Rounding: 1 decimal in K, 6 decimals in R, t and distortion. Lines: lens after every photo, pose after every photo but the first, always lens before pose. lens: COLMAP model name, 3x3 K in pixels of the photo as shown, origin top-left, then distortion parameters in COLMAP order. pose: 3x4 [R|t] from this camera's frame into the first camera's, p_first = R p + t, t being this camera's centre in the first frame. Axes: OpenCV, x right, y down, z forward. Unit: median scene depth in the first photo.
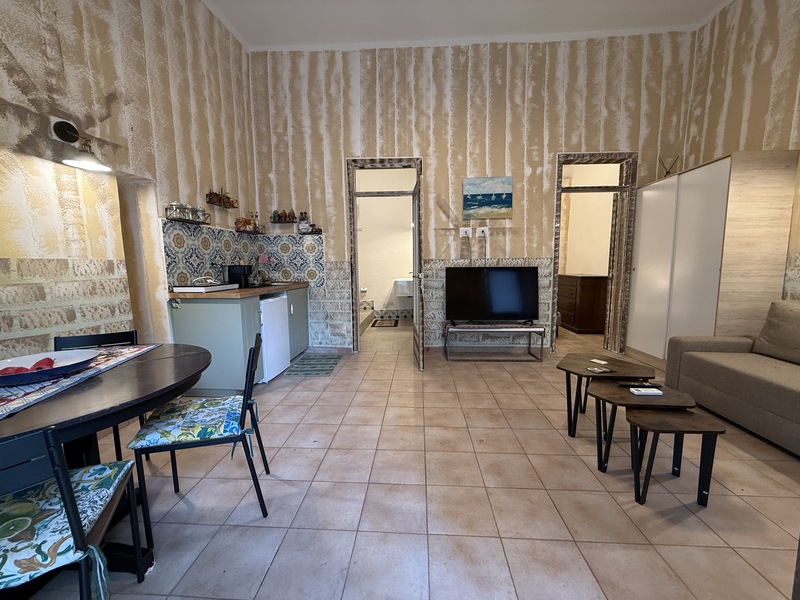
lens RADIAL K [[317.6, 0, 400.0], [0, 317.6, 300.0], [0, 0, 1]] dist [0.001440, -0.000352]
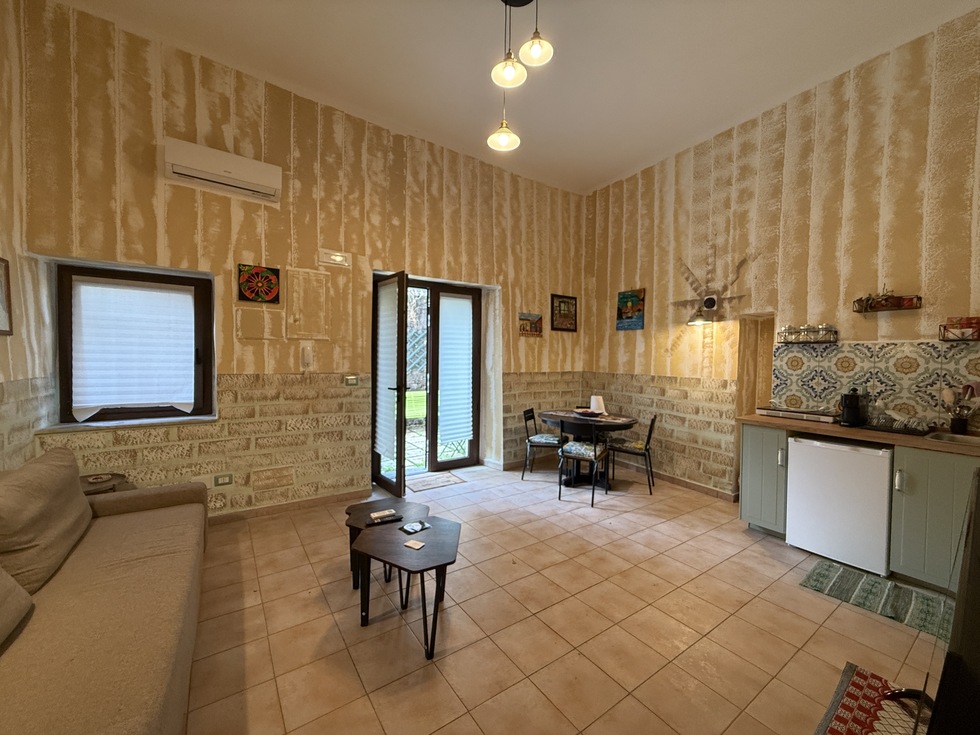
lens RADIAL K [[389.0, 0, 490.0], [0, 389.0, 367.5], [0, 0, 1]] dist [0.001440, -0.000352]
pose [[-0.781788, 0.020612, -0.623204, 0.884605], [-0.069231, 0.990405, 0.119605, -0.277403], [0.619689, 0.136650, -0.772859, 1.484730]]
